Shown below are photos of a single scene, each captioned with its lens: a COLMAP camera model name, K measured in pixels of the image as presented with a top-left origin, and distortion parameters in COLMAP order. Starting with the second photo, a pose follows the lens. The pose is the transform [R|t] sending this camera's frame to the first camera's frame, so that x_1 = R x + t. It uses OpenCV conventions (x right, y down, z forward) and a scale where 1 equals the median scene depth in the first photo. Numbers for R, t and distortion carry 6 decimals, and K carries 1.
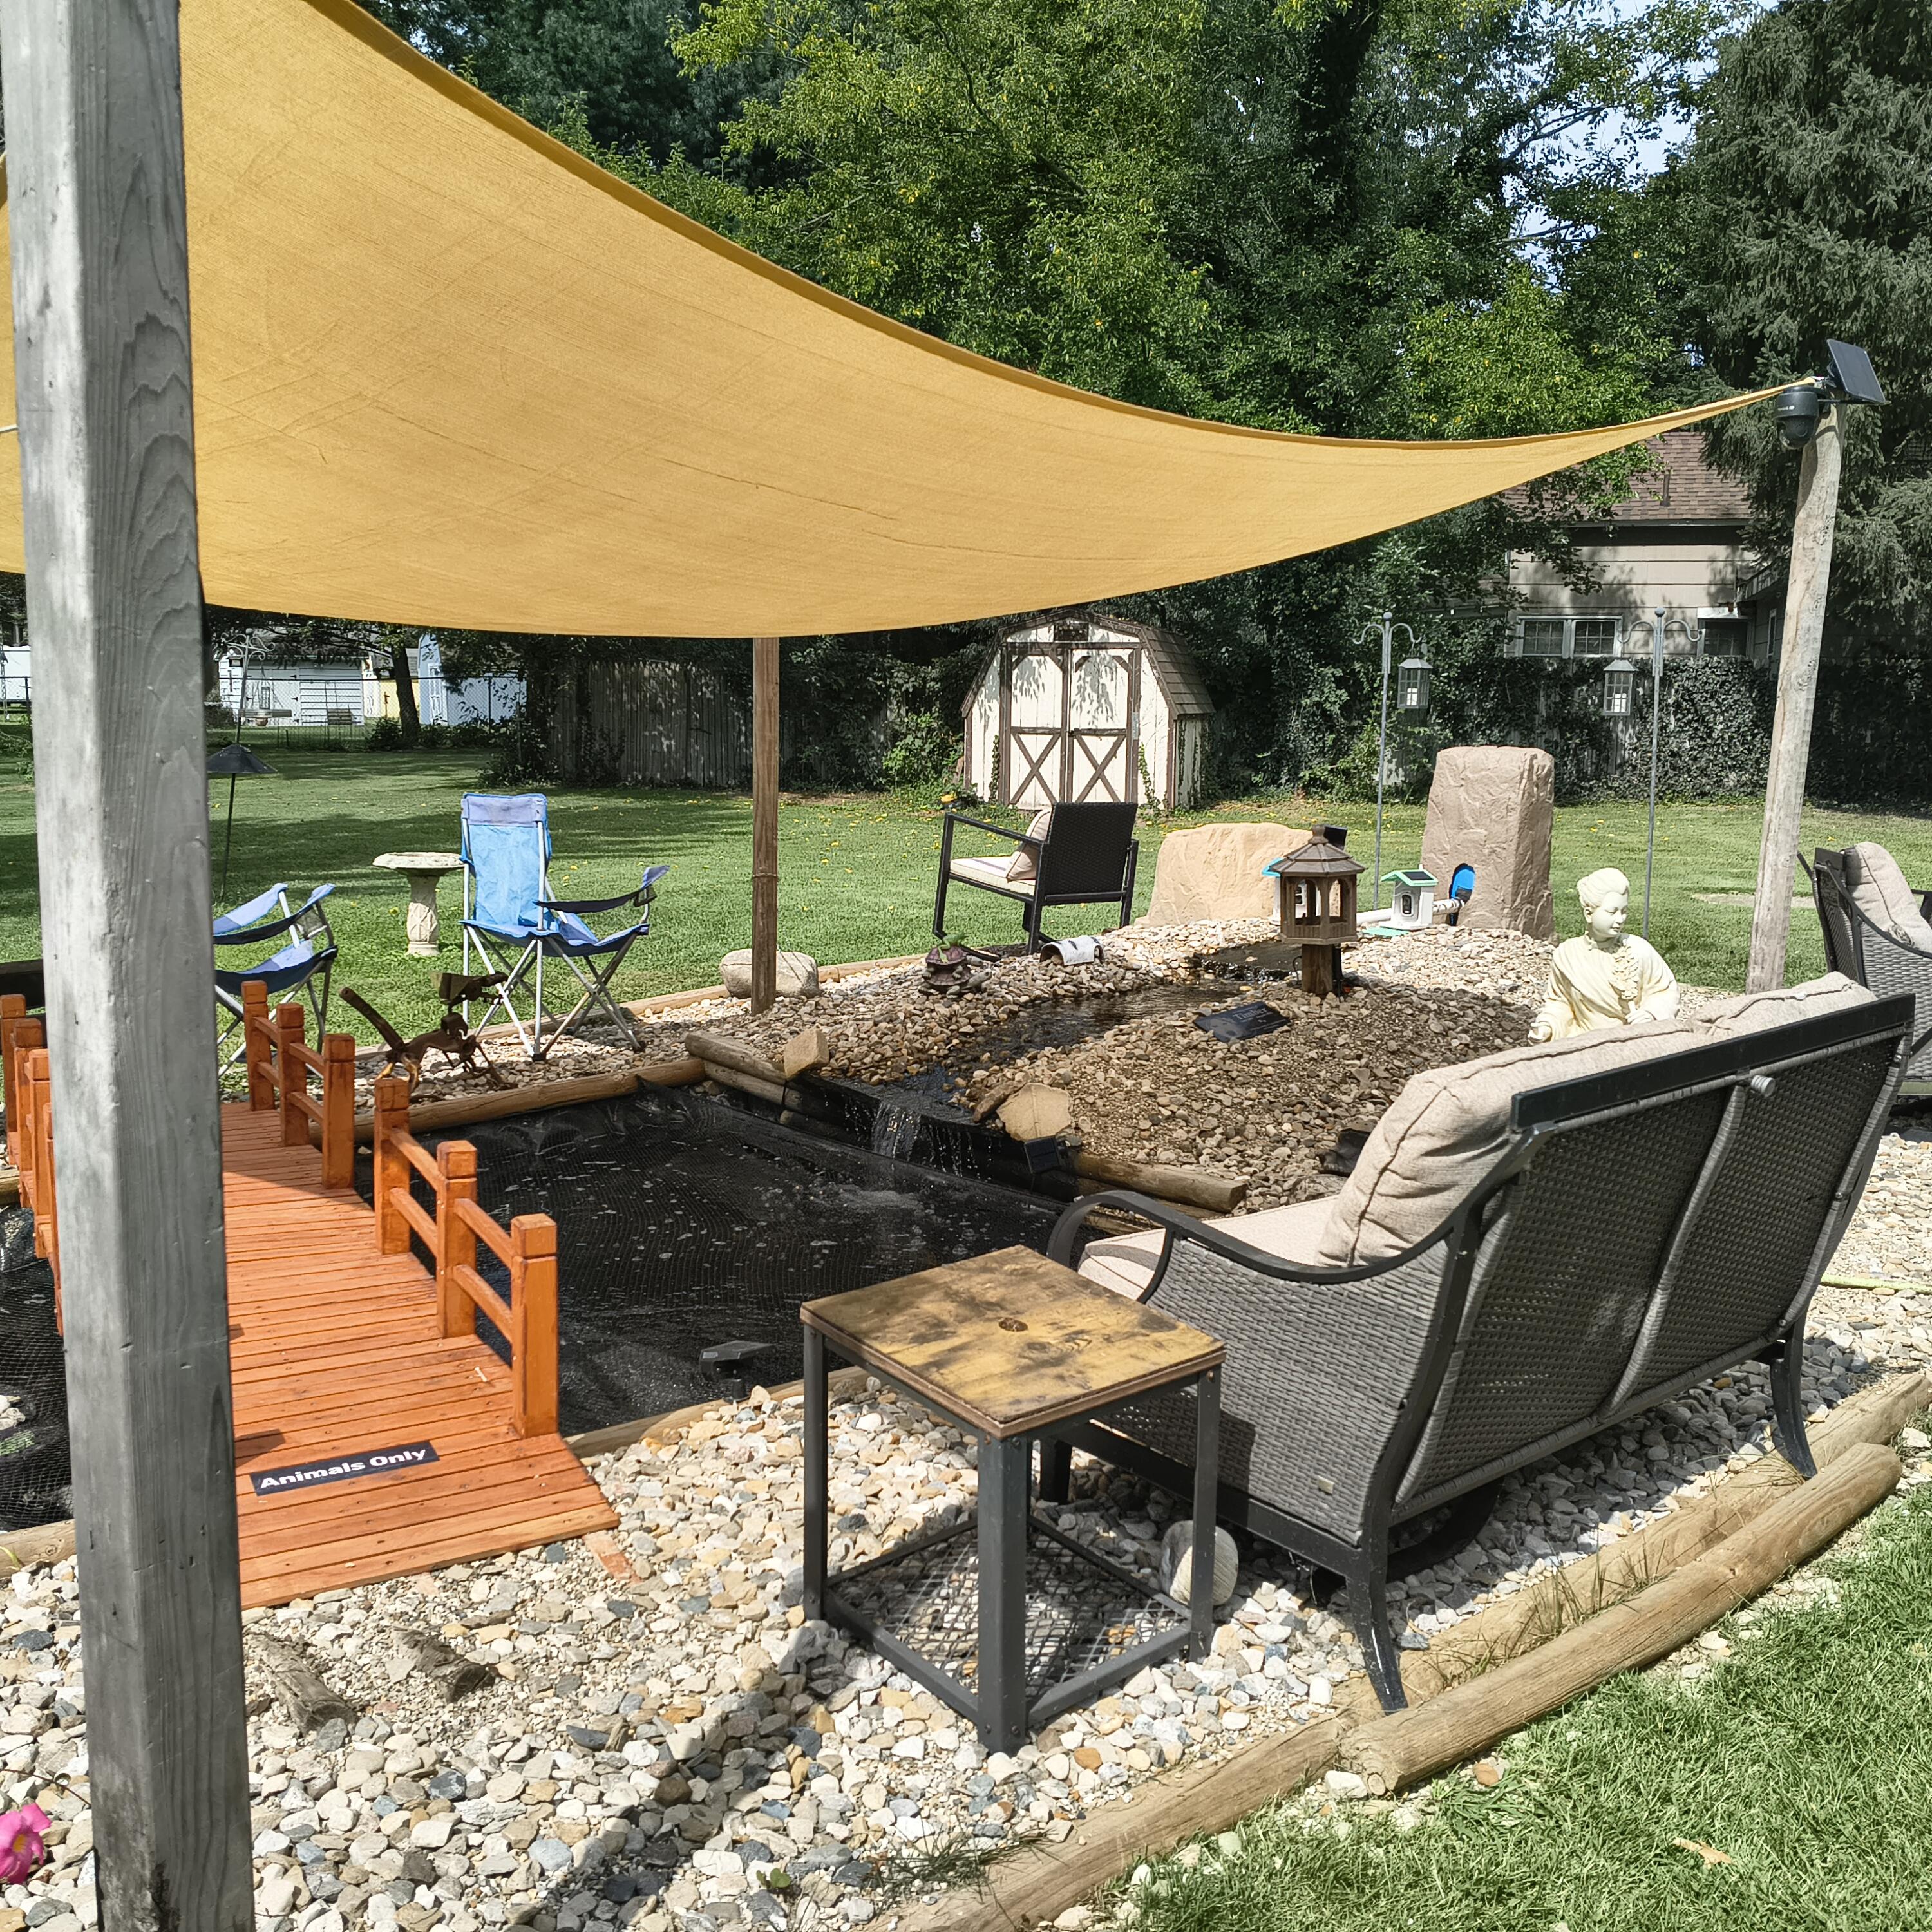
lens RADIAL K [[1949.8, 0, 966.0], [0, 1949.8, 966.0], [0, 0, 1]] dist [0.118926, -0.273544]
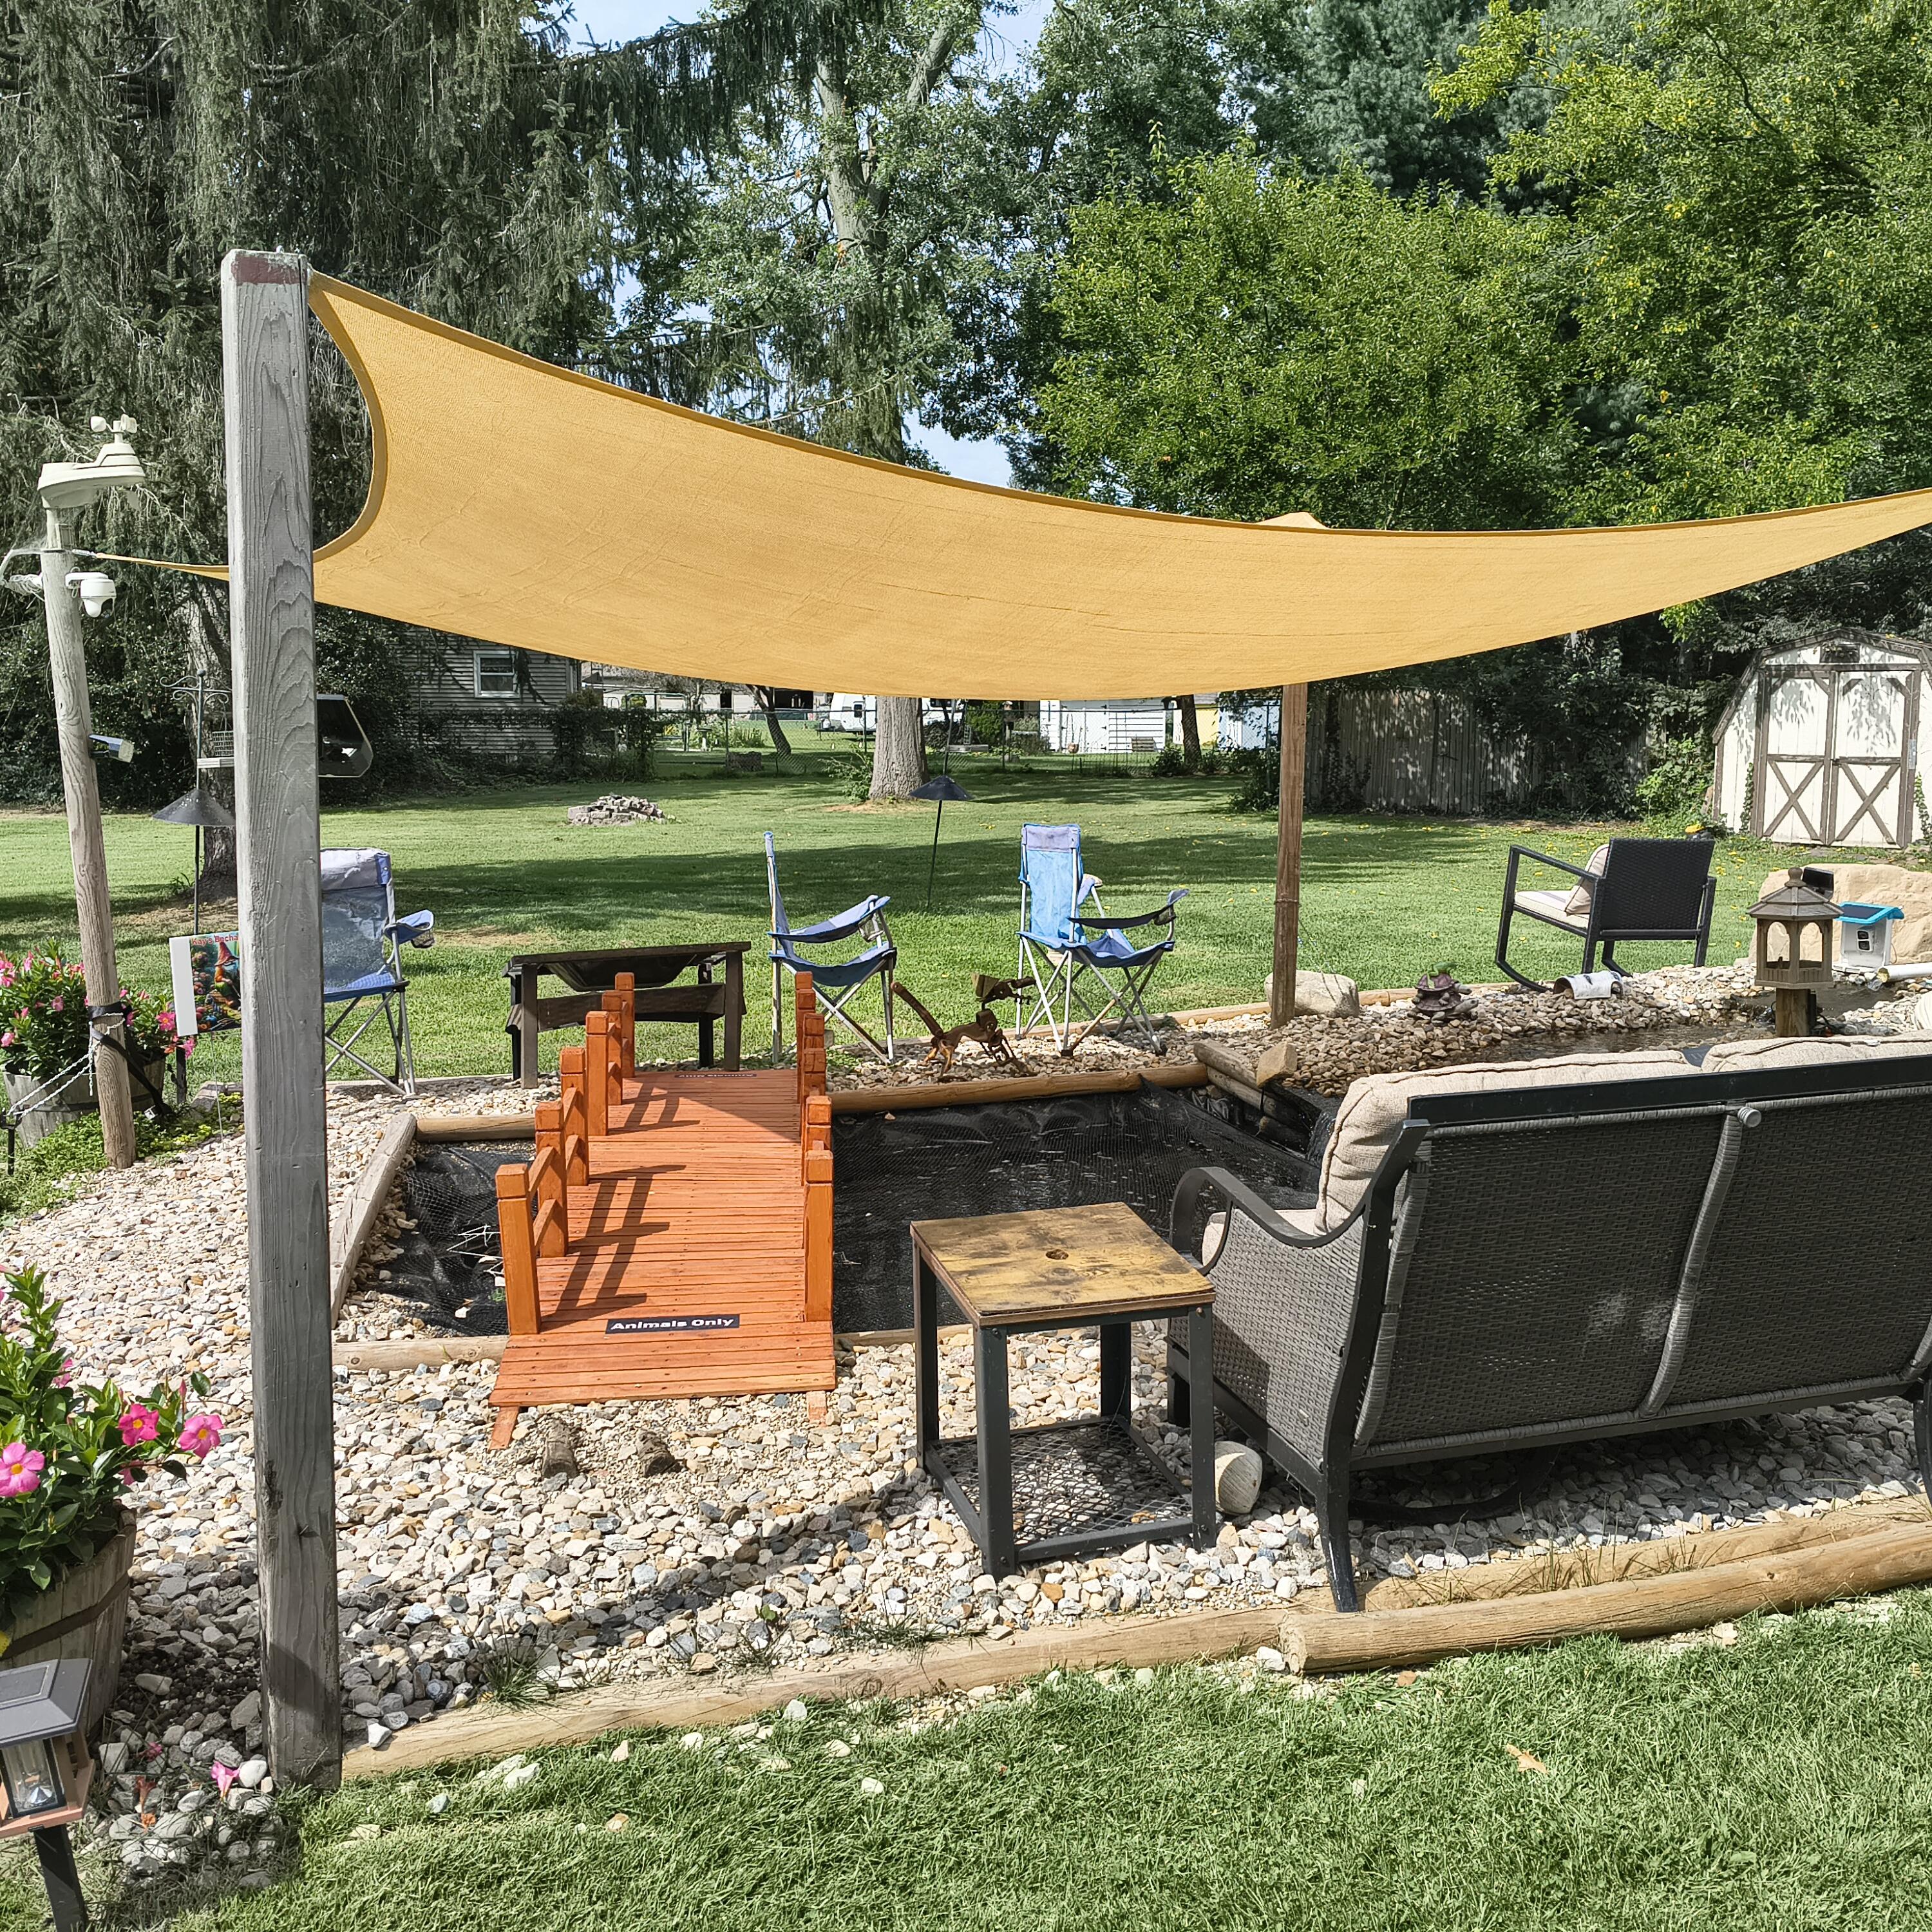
lens RADIAL K [[1963.8, 0, 961.6], [0, 1963.8, 917.2], [0, 0, 1]] dist [0.152505, -0.383410]
pose [[0.915289, 0.036238, -0.401165, 0.195530], [-0.050993, 0.998356, -0.026161, 0.000447], [0.399557, 0.044401, 0.915632, -0.086492]]
